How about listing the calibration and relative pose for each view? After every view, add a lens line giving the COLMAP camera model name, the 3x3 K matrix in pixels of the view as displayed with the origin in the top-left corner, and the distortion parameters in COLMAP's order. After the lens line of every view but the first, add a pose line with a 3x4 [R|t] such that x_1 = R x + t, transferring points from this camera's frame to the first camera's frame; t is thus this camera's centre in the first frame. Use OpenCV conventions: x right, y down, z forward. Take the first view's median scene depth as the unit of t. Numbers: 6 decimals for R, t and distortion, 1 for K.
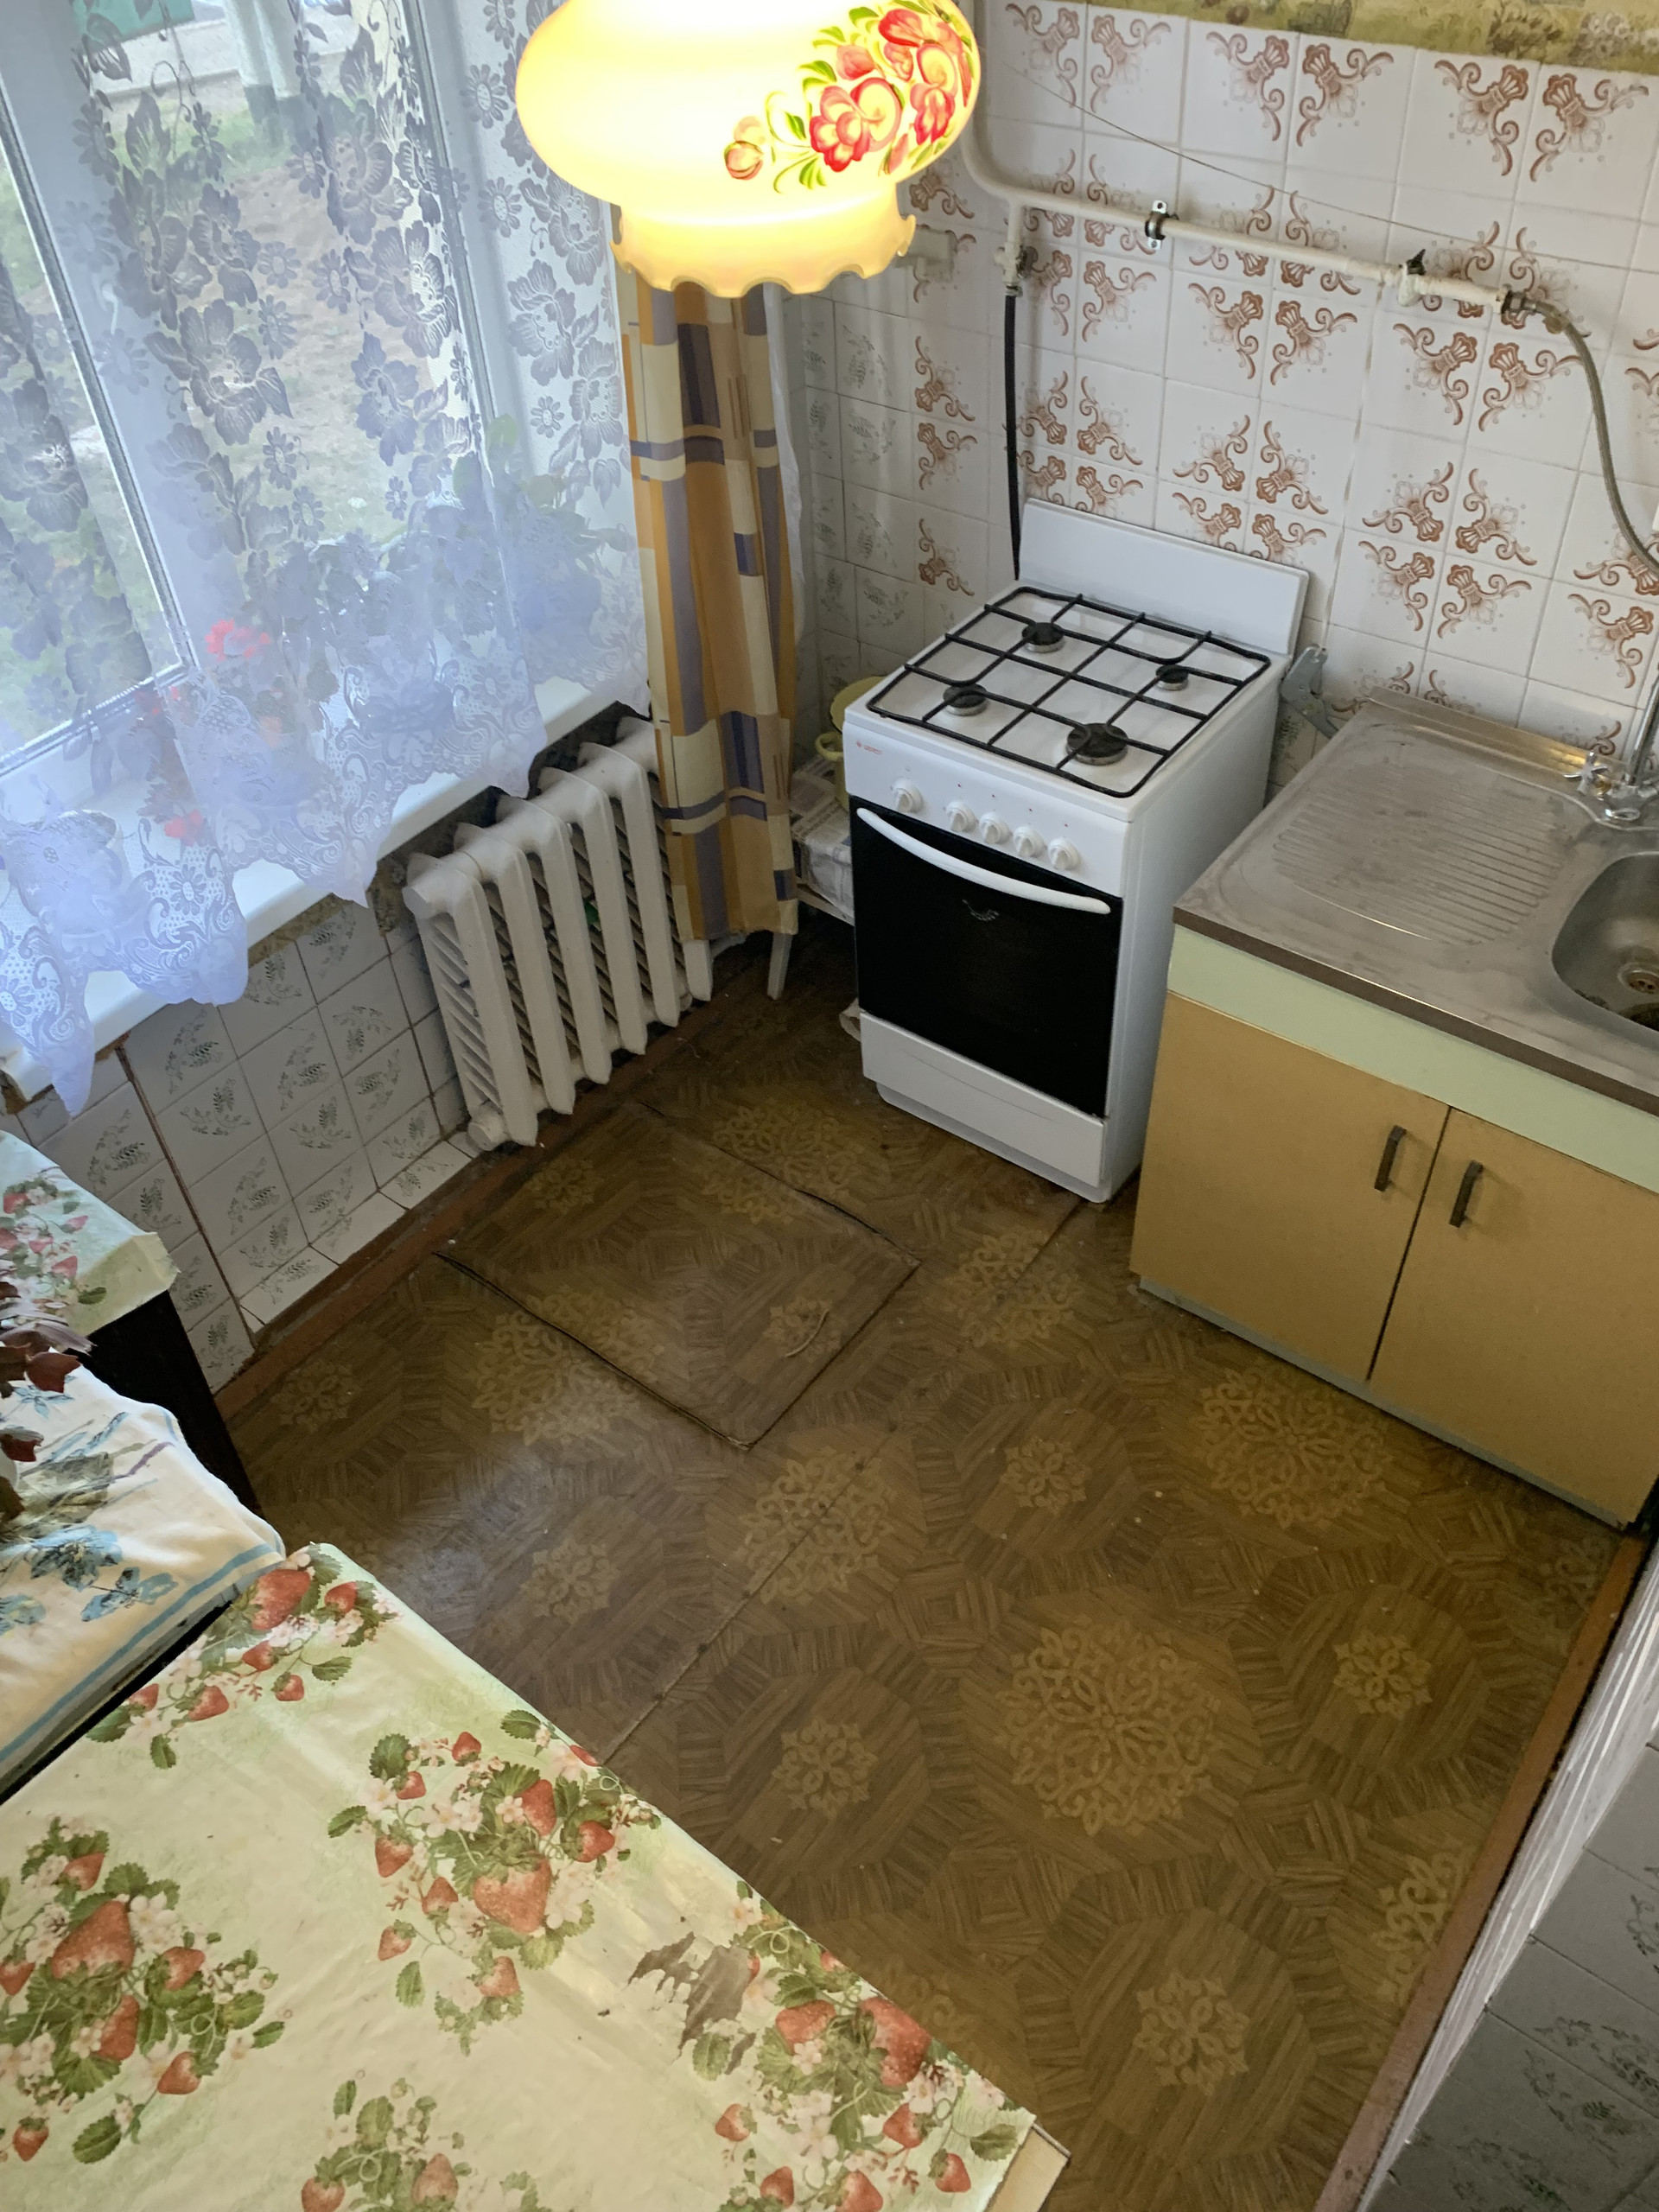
lens RADIAL K [[1674.5, 0, 863.4], [0, 1674.5, 1080.4], [0, 0, 1]] dist [0.026706, -0.033822]
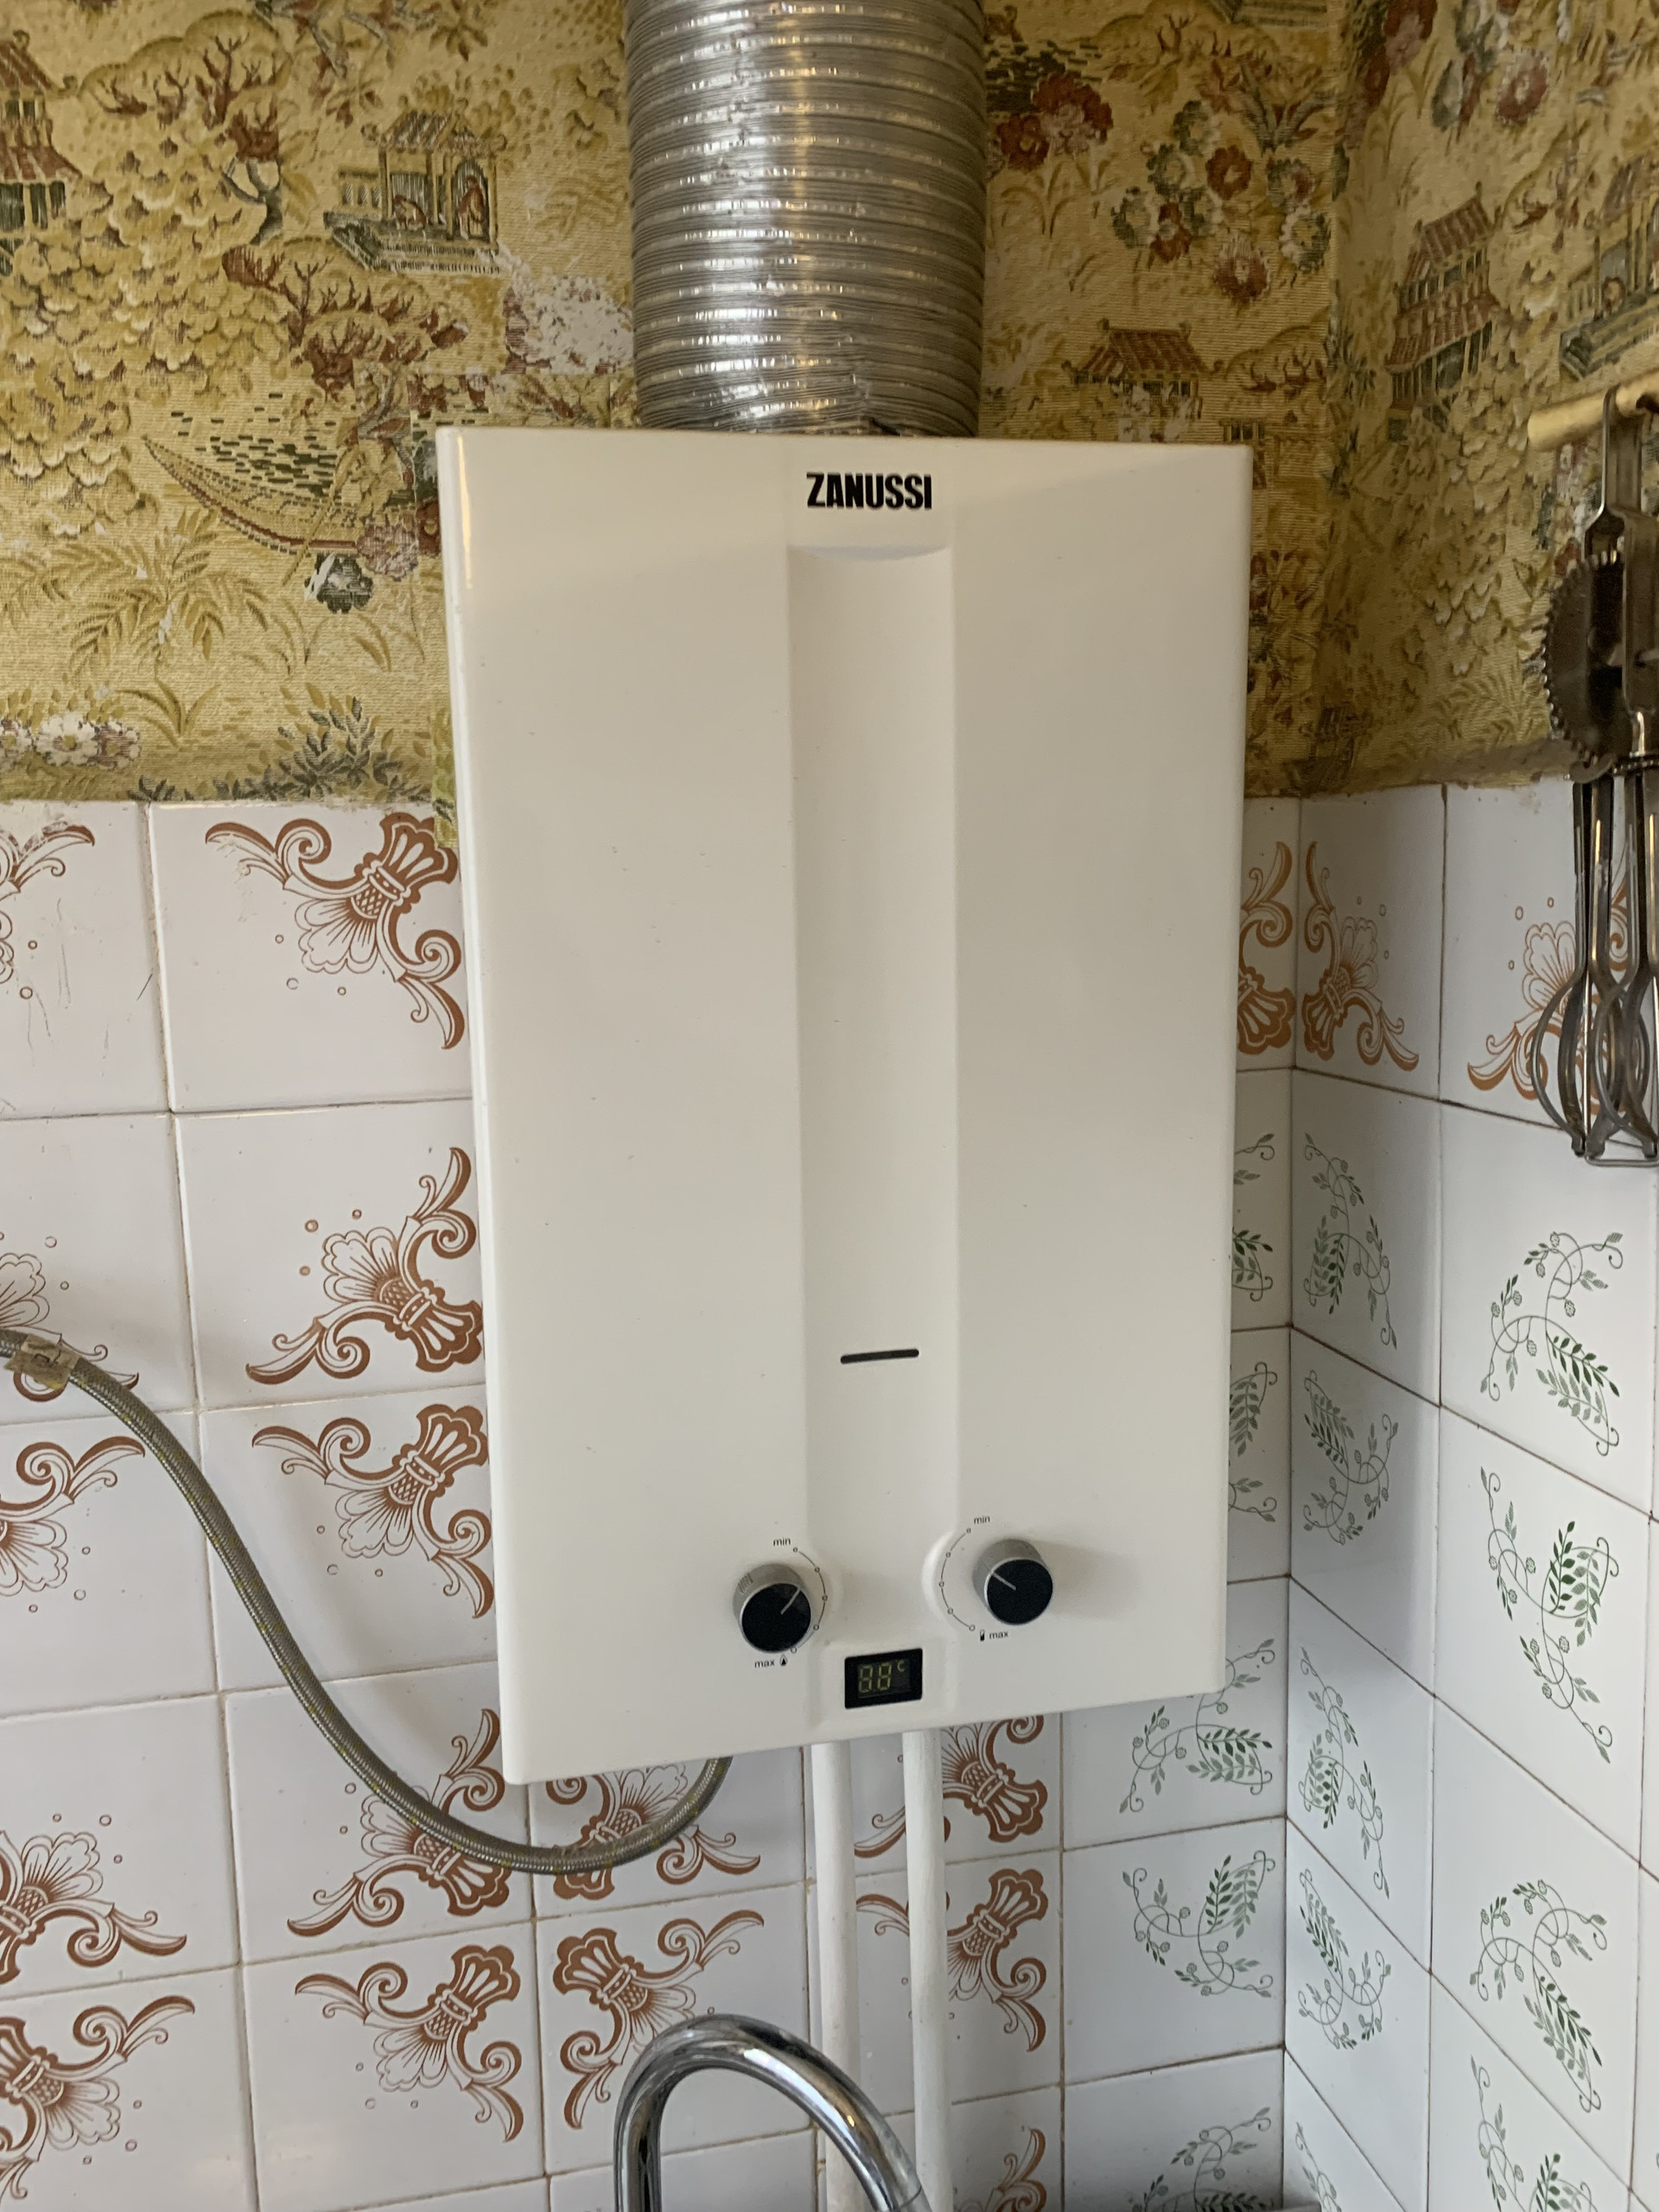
lens RADIAL K [[1674.5, 0, 827.3], [0, 1674.5, 1101.6], [0, 0, 1]] dist [0.026706, -0.033822]
pose [[0.670578, -0.069260, 0.738599, 0.204260], [0.503993, 0.773112, -0.385082, -0.210642], [-0.544349, 0.630476, 0.553339, 0.526802]]
